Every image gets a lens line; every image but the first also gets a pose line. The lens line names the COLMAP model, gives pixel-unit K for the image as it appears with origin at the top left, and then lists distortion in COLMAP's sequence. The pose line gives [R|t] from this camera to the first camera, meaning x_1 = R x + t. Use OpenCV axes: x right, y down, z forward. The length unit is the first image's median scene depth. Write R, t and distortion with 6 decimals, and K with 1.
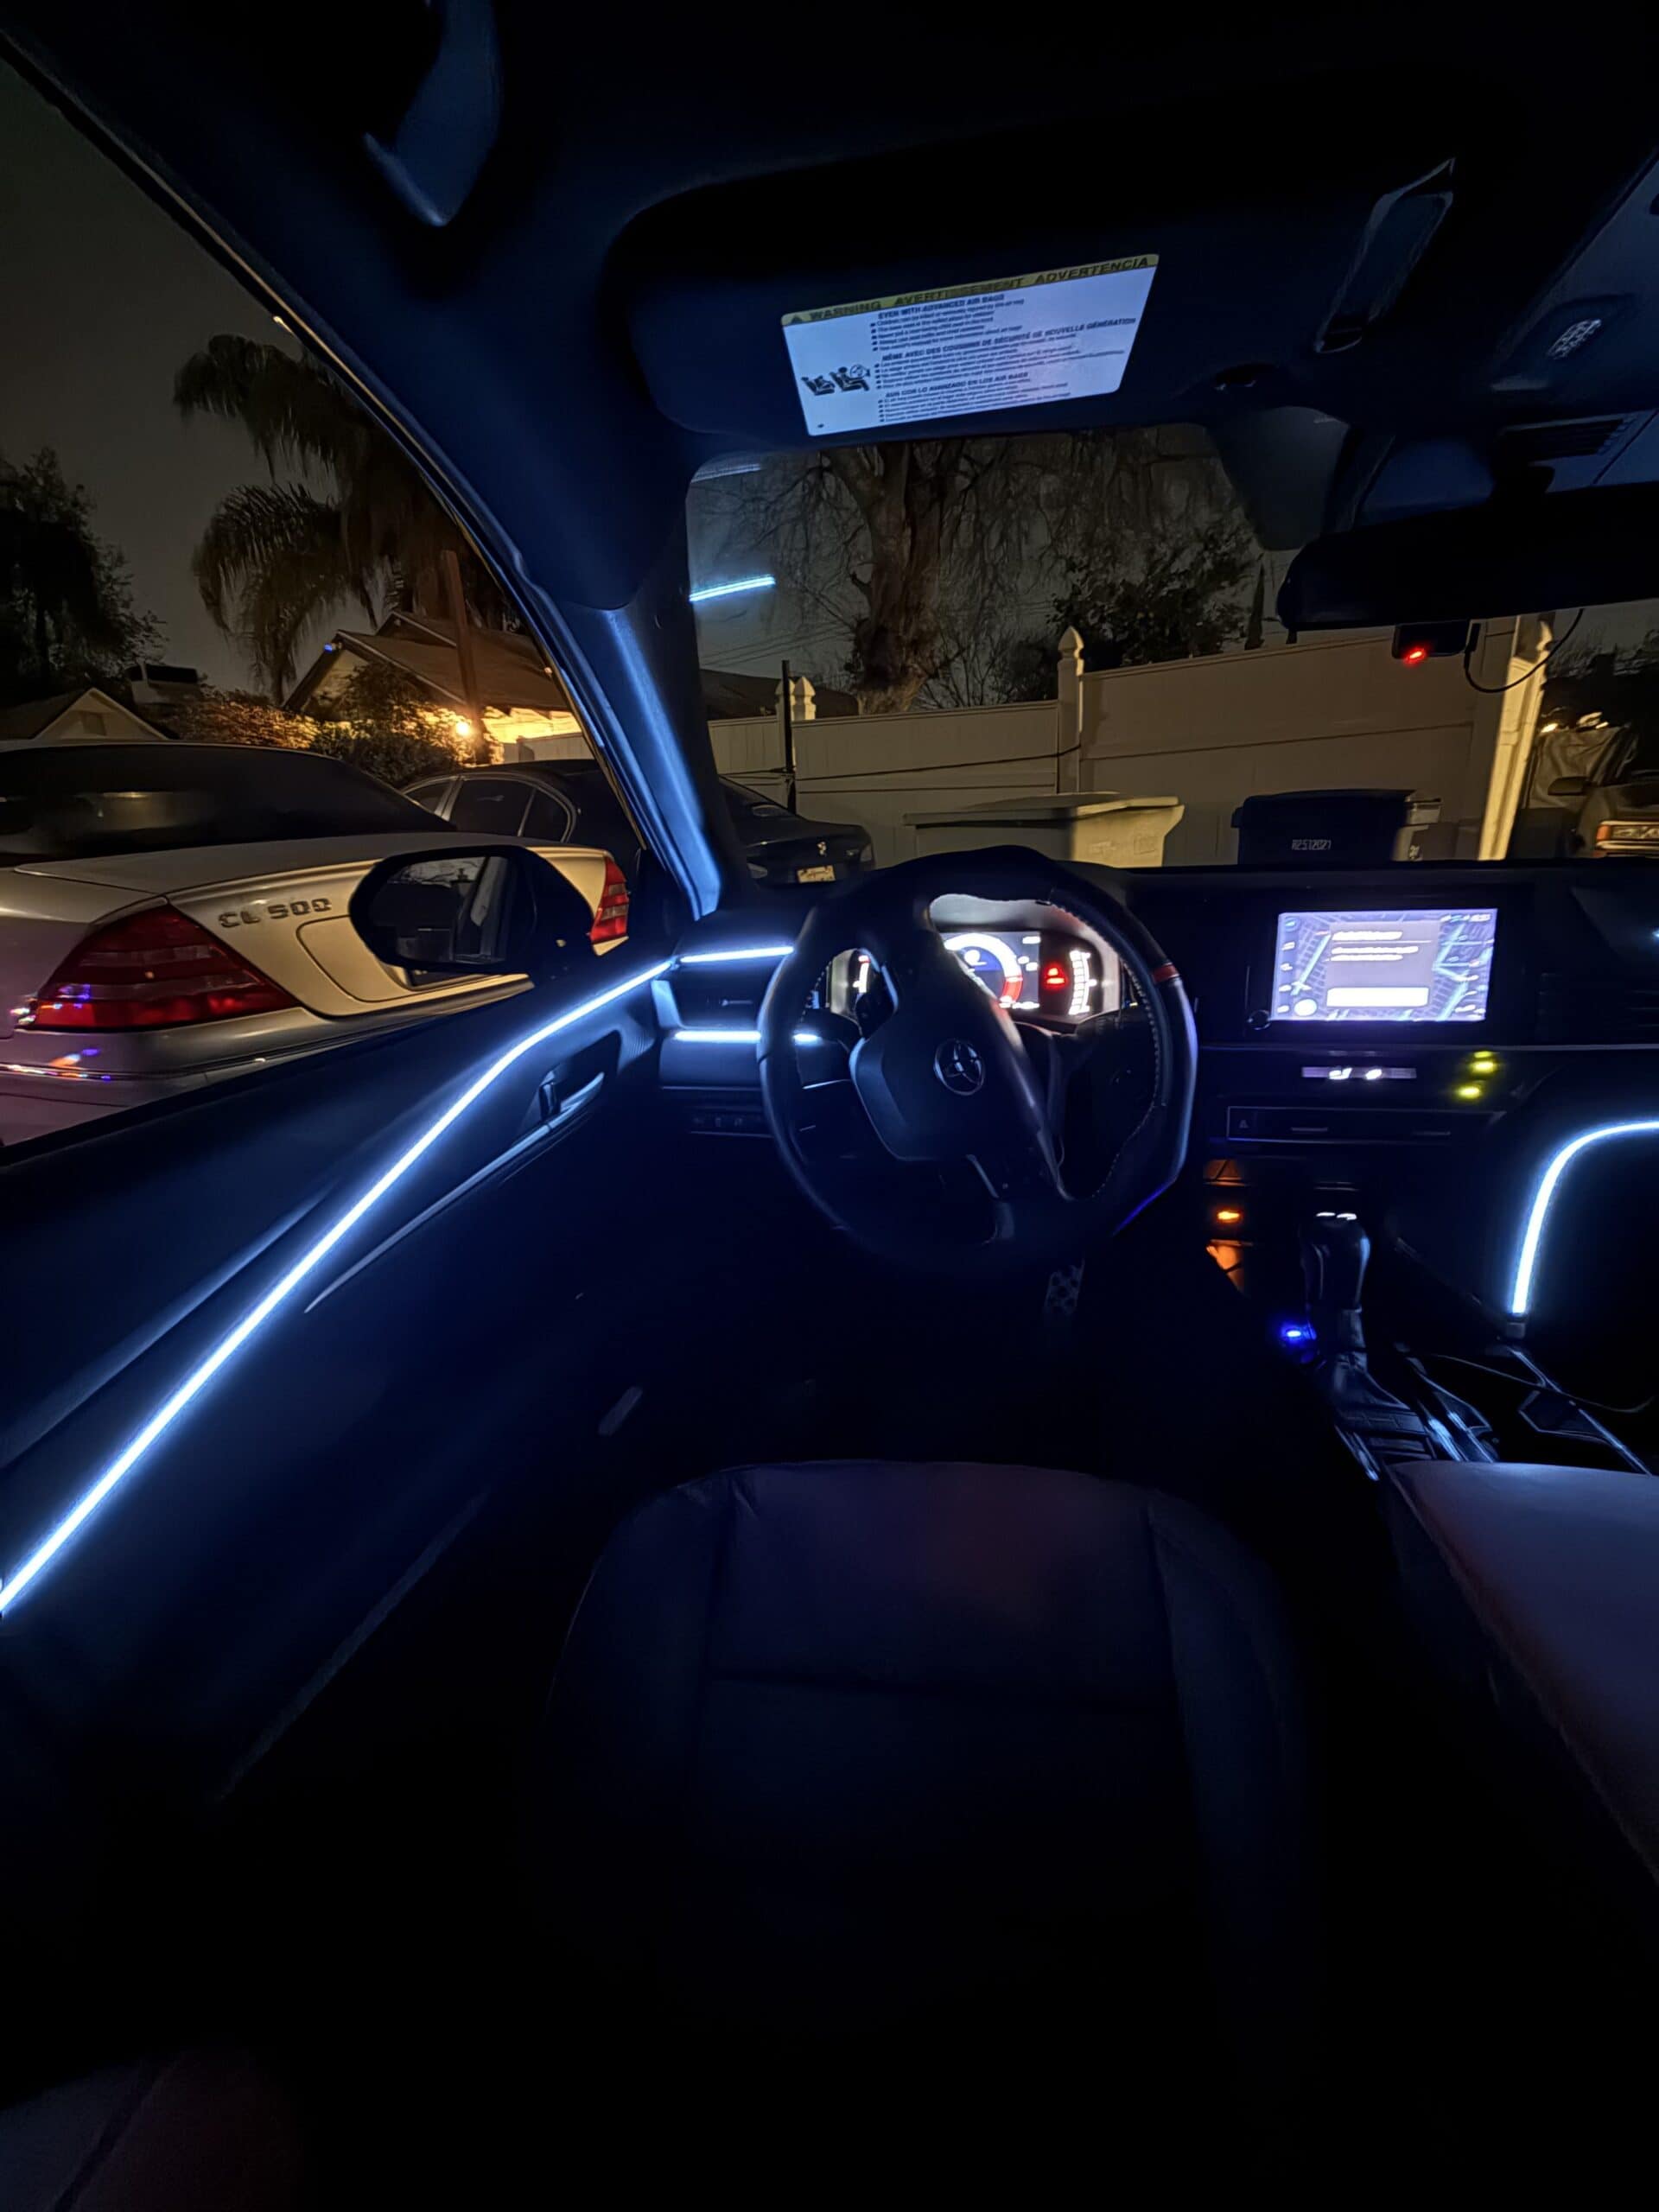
lens RADIAL K [[886.2, 0, 830.4], [0, 886.2, 1099.3], [0, 0, 1]] dist [0.003731, -0.000433]
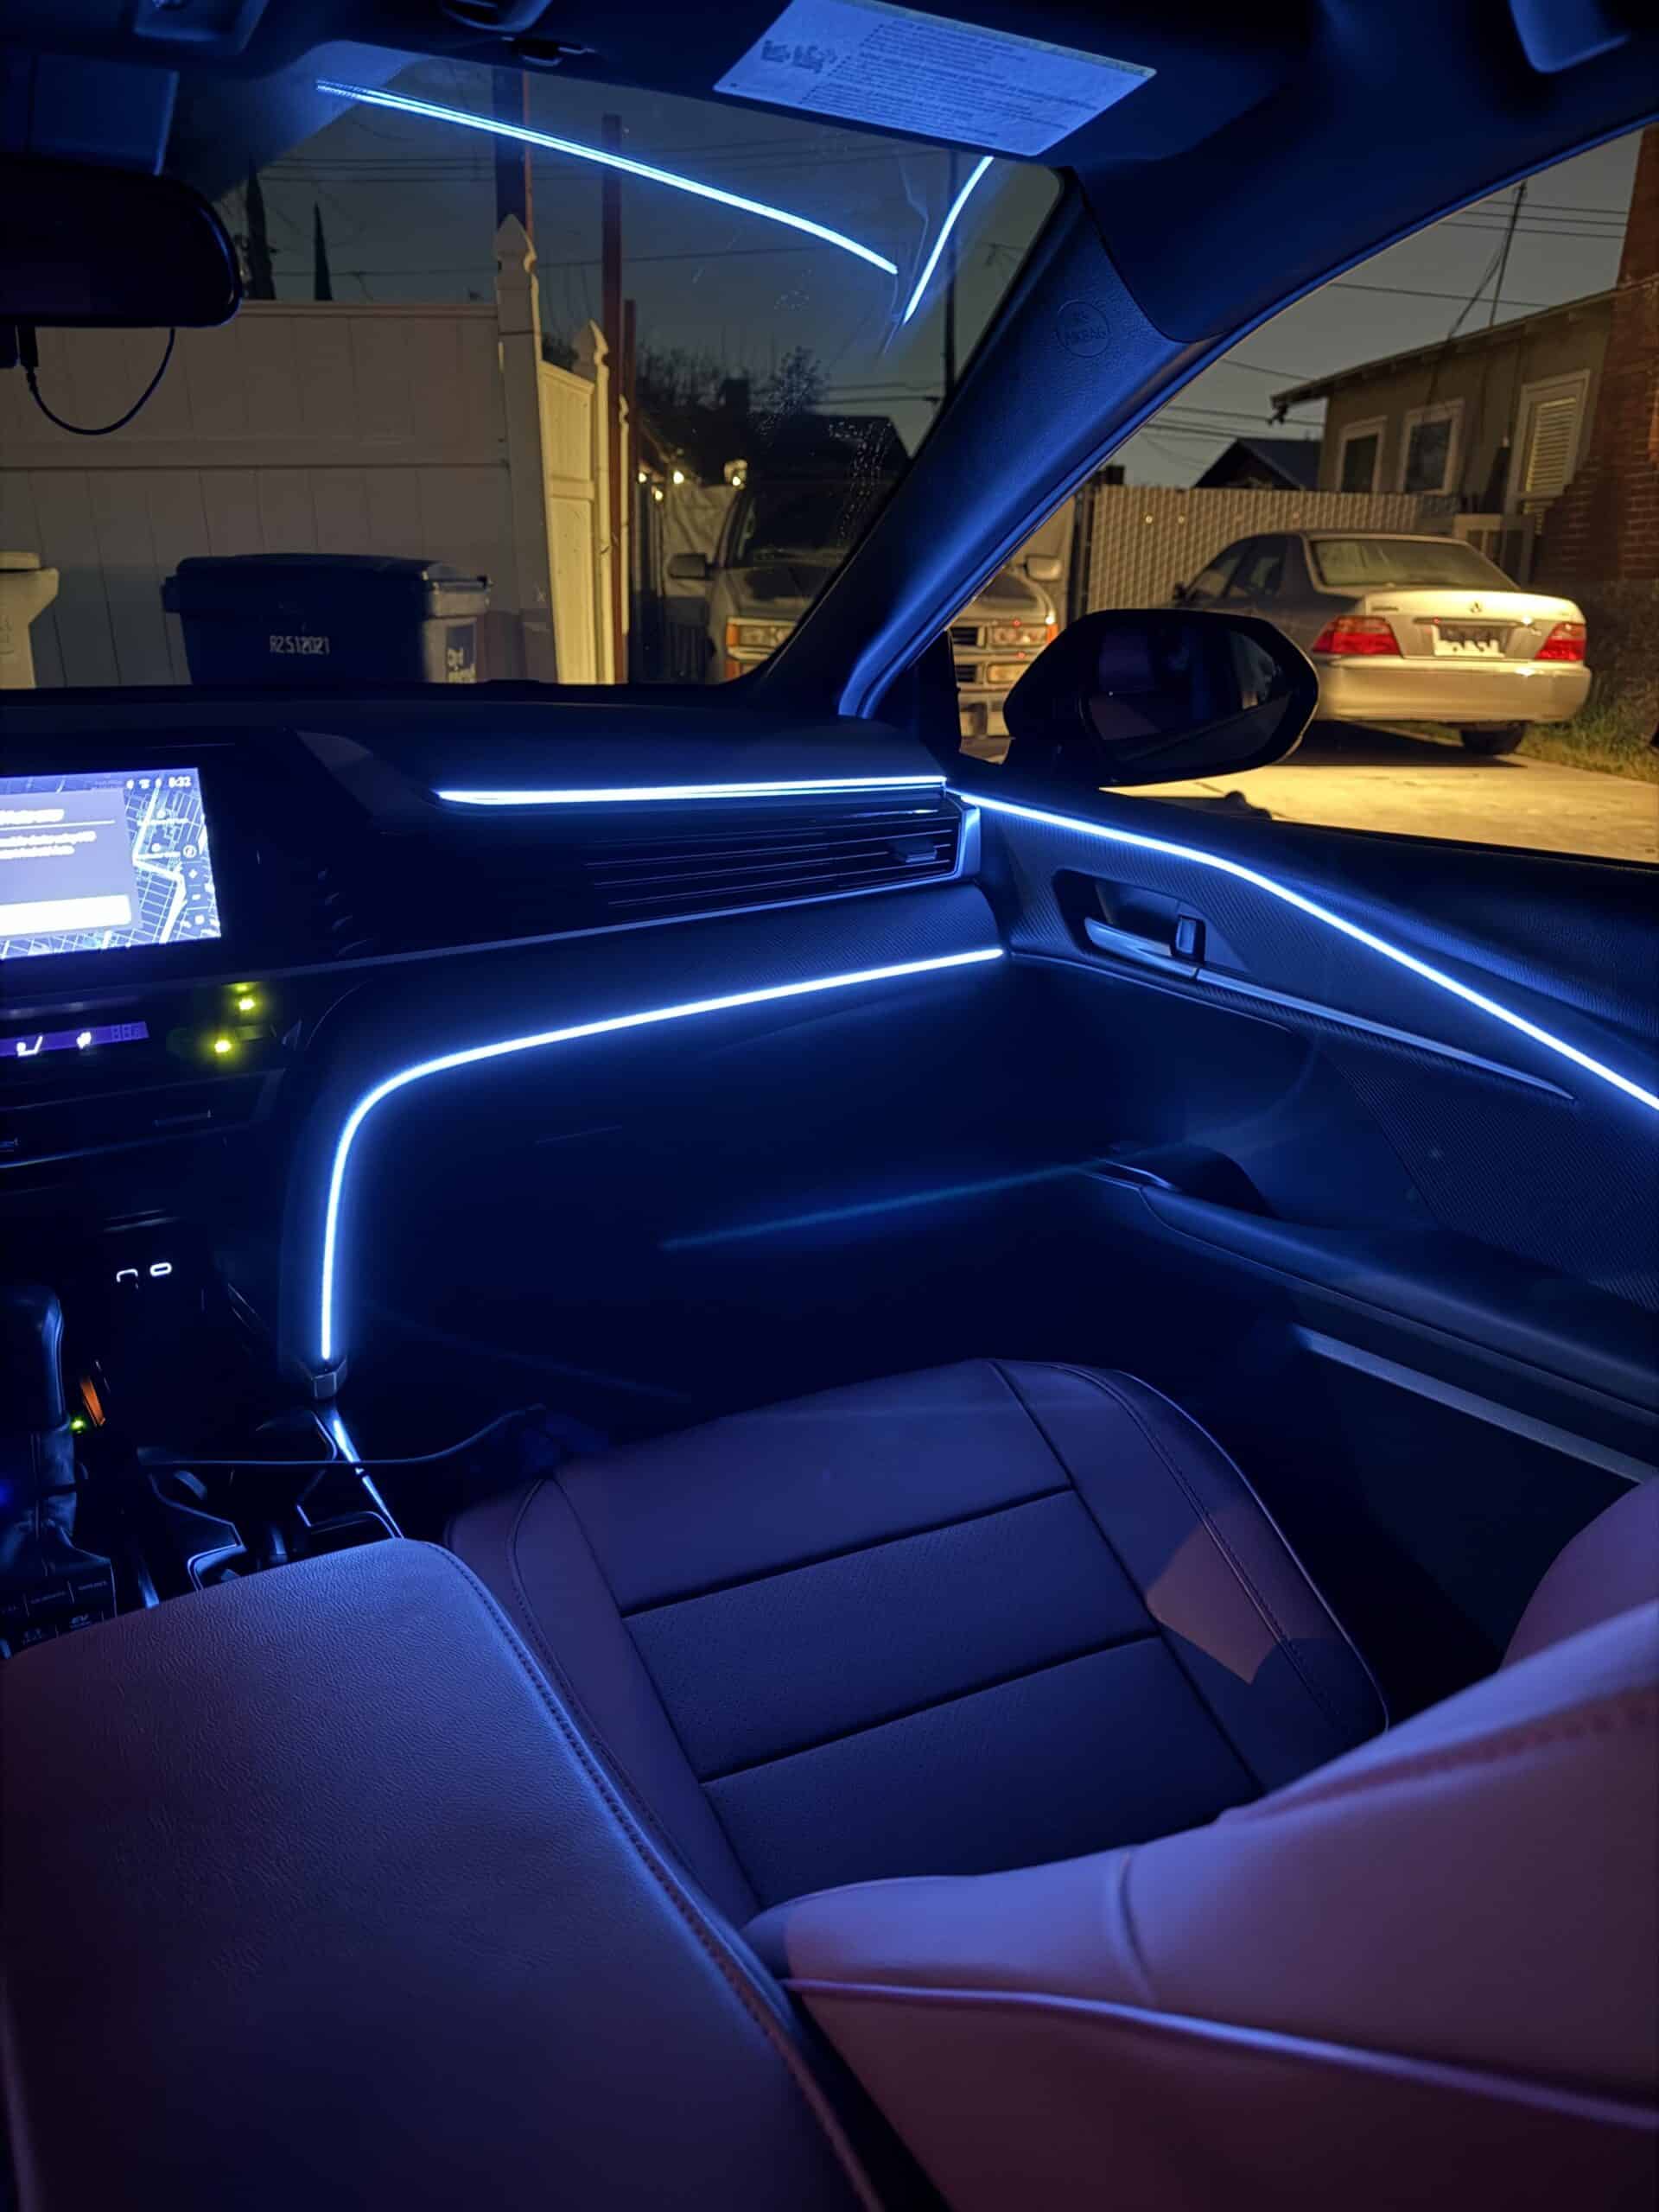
lens RADIAL K [[1579.6, 0, 830.1], [0, 1579.6, 1109.5], [0, 0, 1]] dist [0.065402, -0.093400]
pose [[0.751931, -0.170468, 0.636820, 0.283148], [0.163935, 0.983996, 0.069834, 0.026150], [-0.638533, 0.051887, 0.767843, -0.175035]]
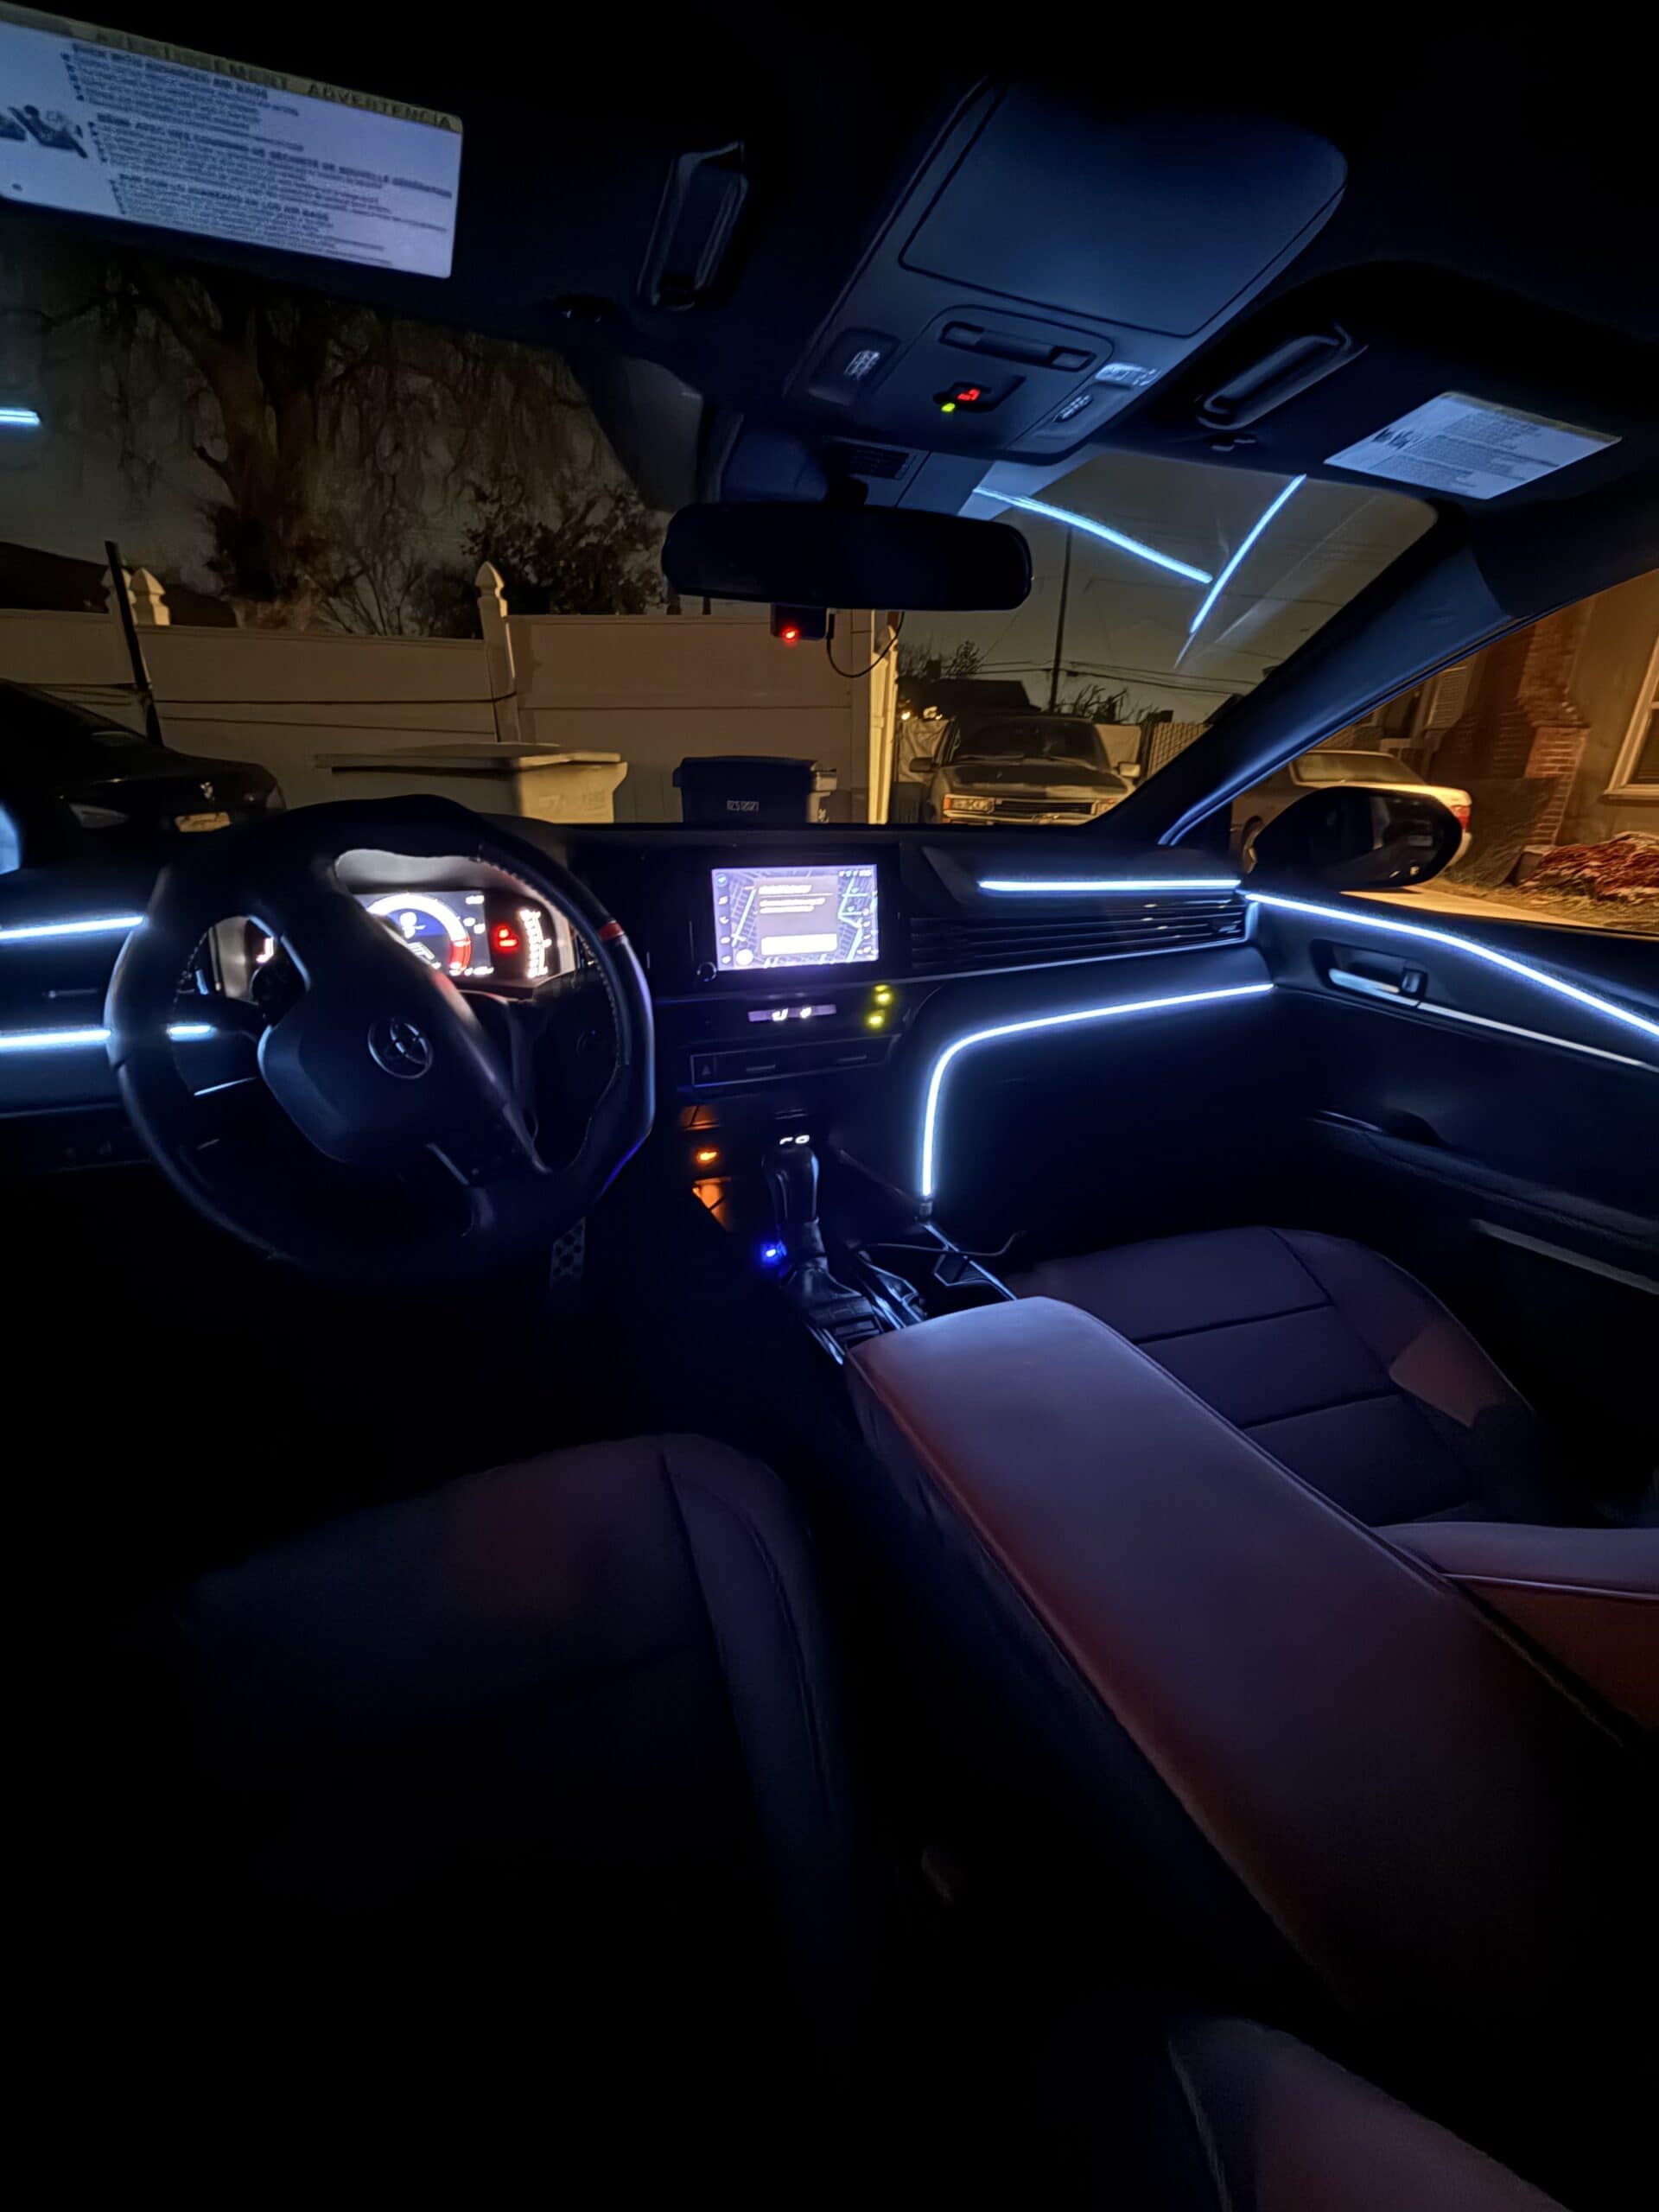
lens RADIAL K [[886.2, 0, 831.4], [0, 886.2, 1099.4], [0, 0, 1]] dist [0.003731, -0.000433]
pose [[0.841154, -0.141115, 0.522060, 0.032899], [0.116396, 0.989971, 0.080053, -0.005375], [-0.528121, -0.006572, 0.849144, 0.019234]]
